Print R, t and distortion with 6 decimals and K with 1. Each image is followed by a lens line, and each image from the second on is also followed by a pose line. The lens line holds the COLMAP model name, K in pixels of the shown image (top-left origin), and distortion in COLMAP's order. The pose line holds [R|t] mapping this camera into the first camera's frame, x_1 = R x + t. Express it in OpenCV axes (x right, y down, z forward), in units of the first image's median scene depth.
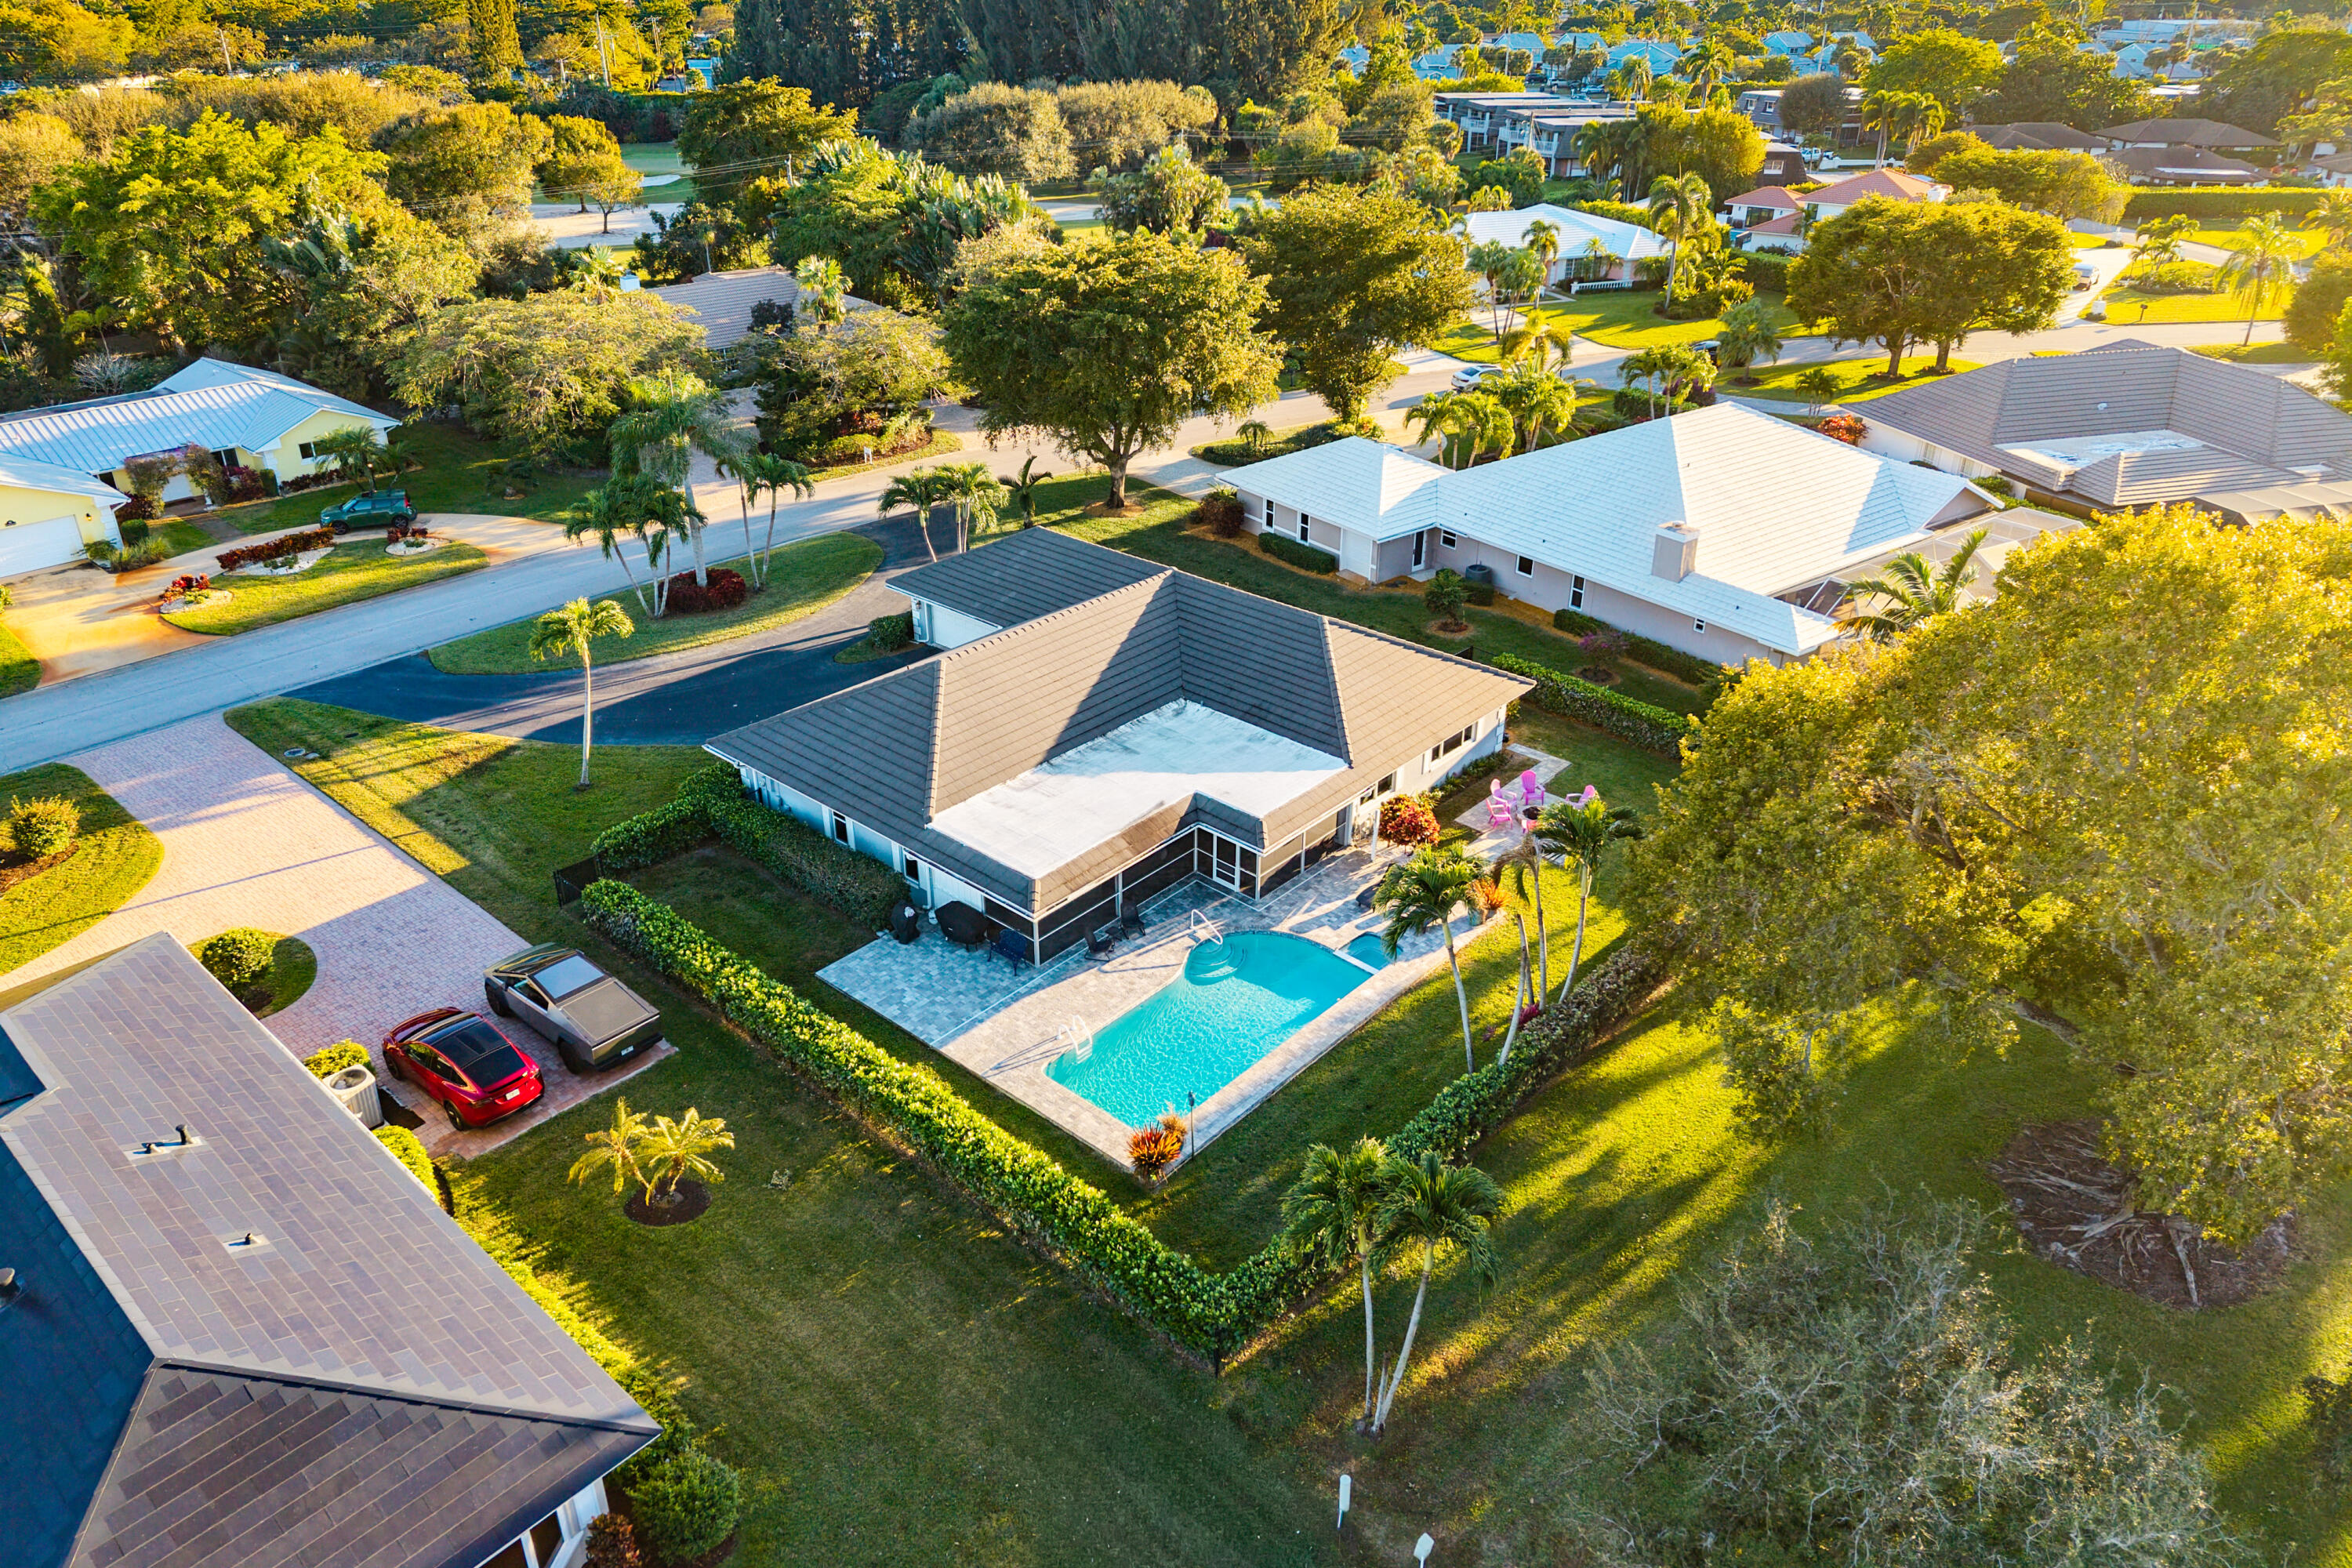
lens RADIAL K [[1564.8, 0, 1176.0], [0, 1564.8, 784.0], [0, 0, 1]] dist [0.069006, -0.121691]
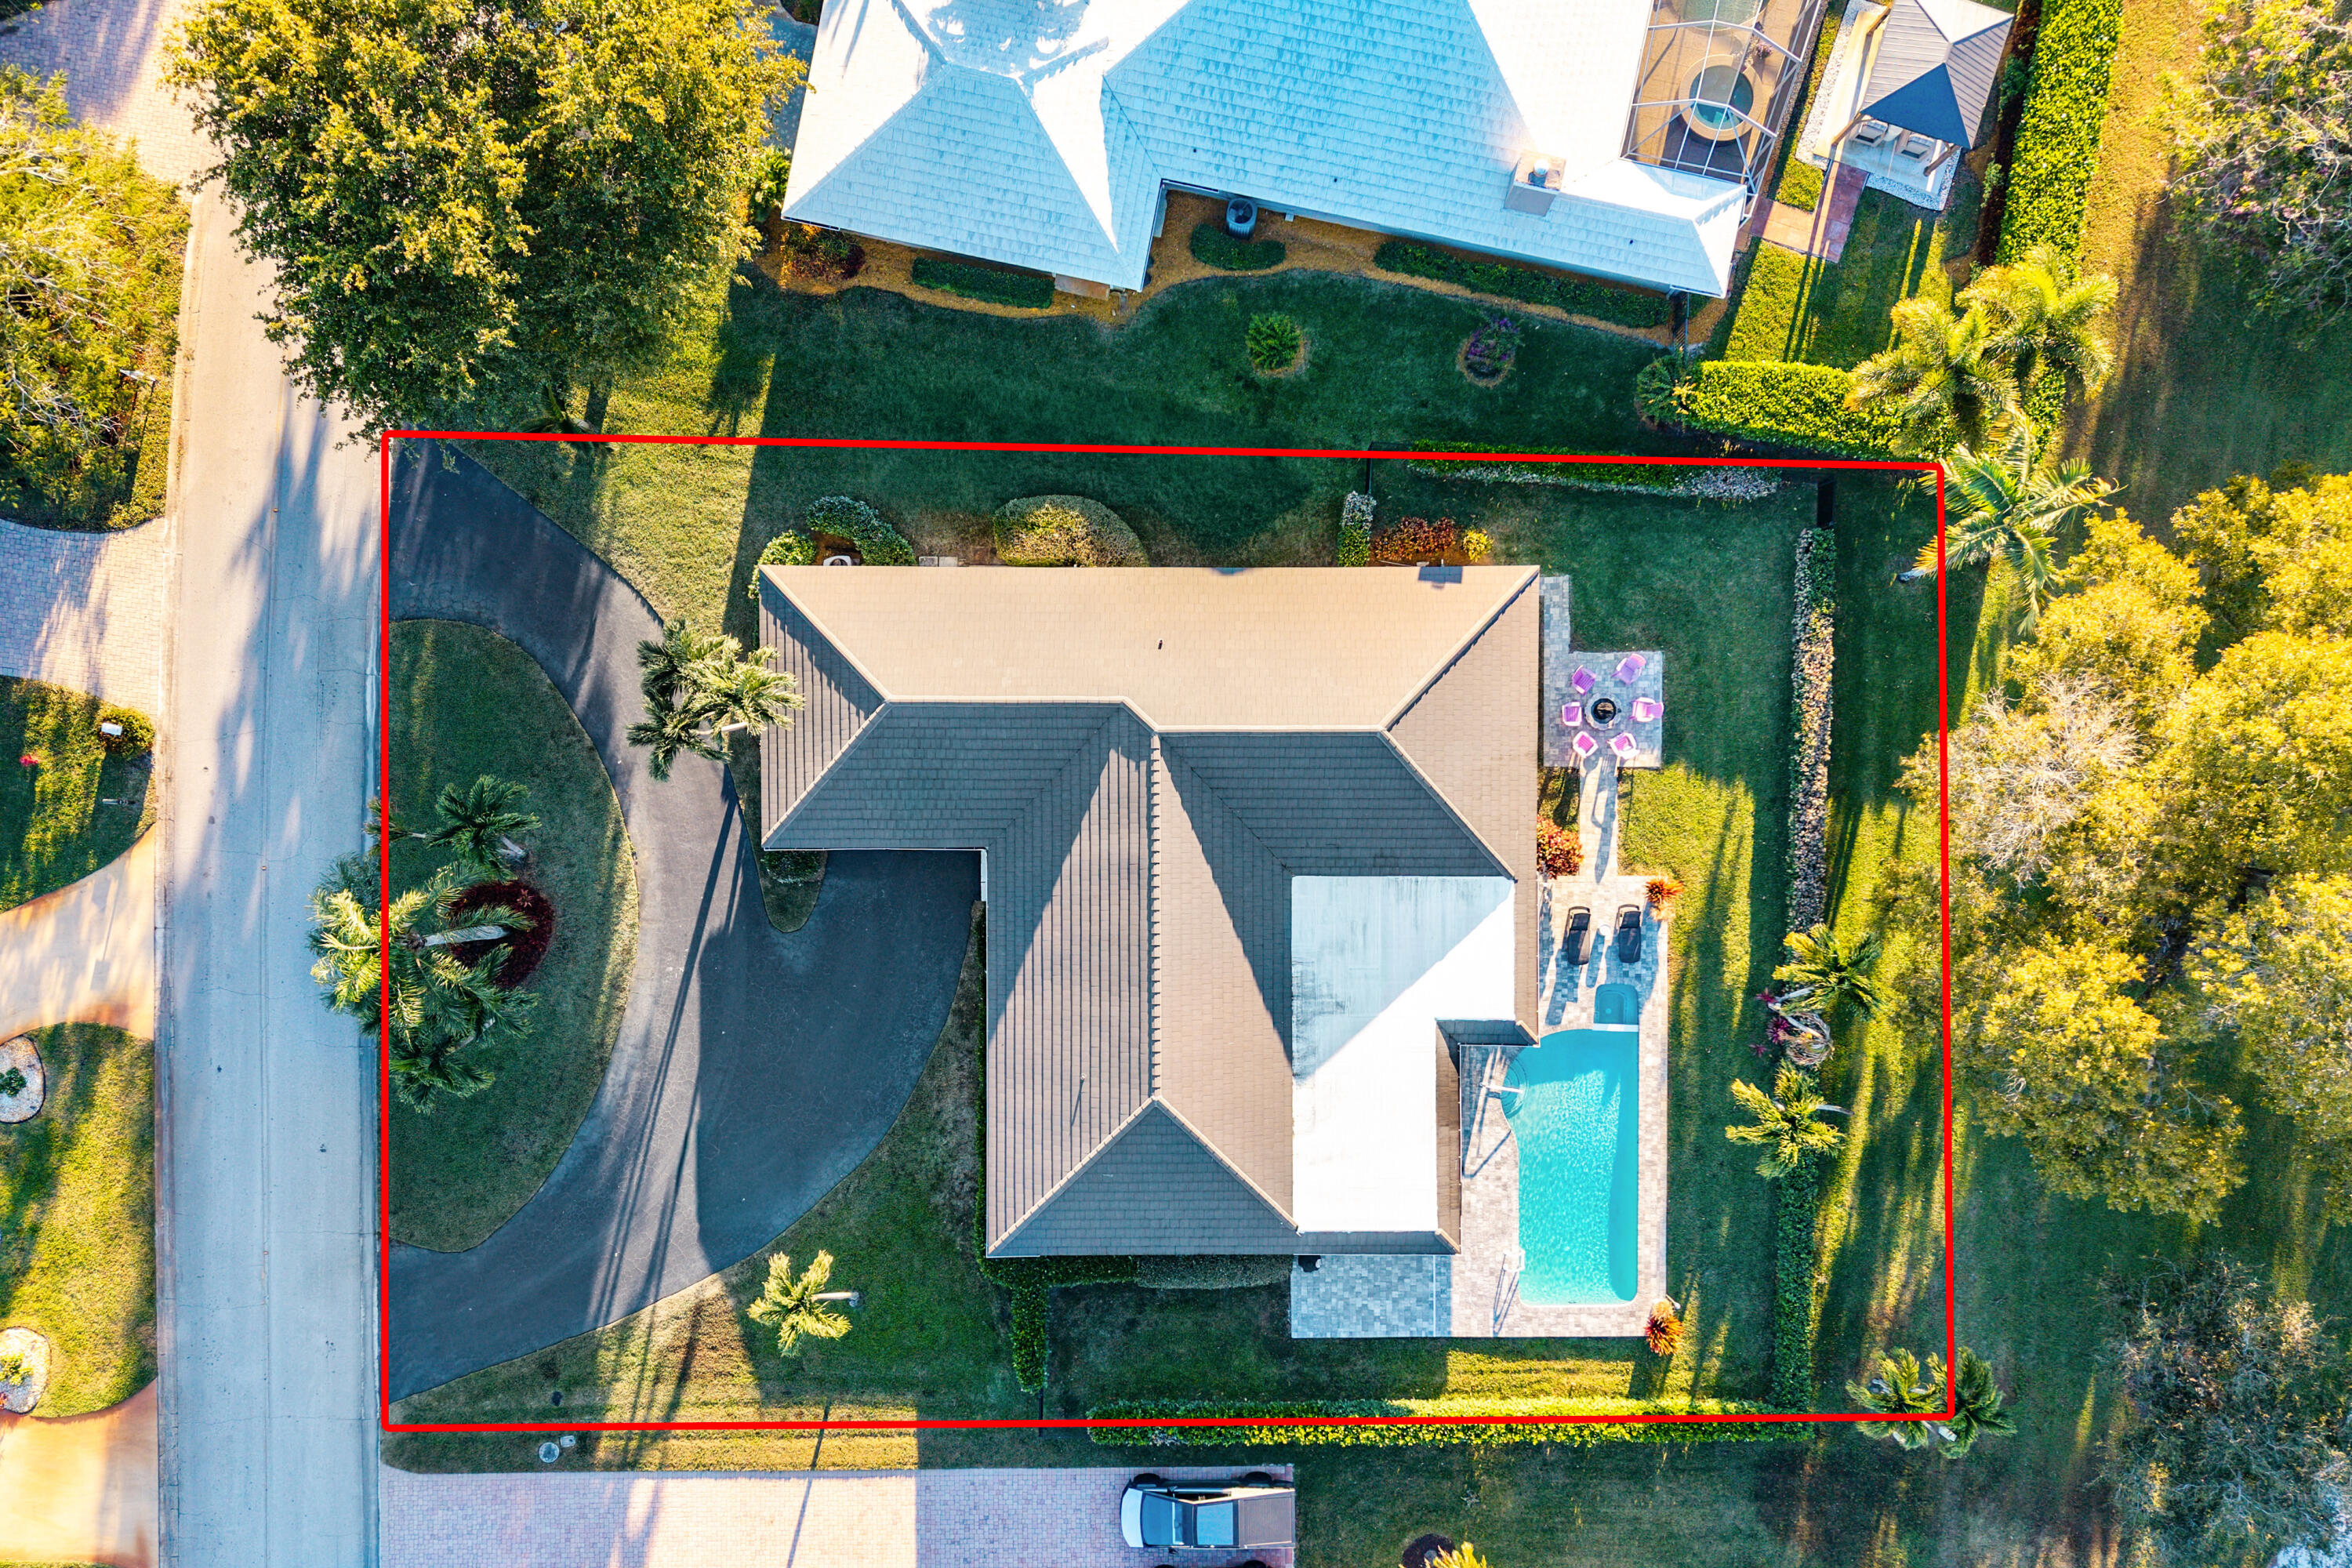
lens RADIAL K [[1564.8, 0, 1176.0], [0, 1564.8, 784.0], [0, 0, 1]] dist [0.069006, -0.121691]
pose [[0.748315, -0.663344, -0.000028, -0.011361], [0.285367, 0.321882, 0.902750, -1.057568], [-0.598825, -0.675549, 0.430166, 0.753028]]
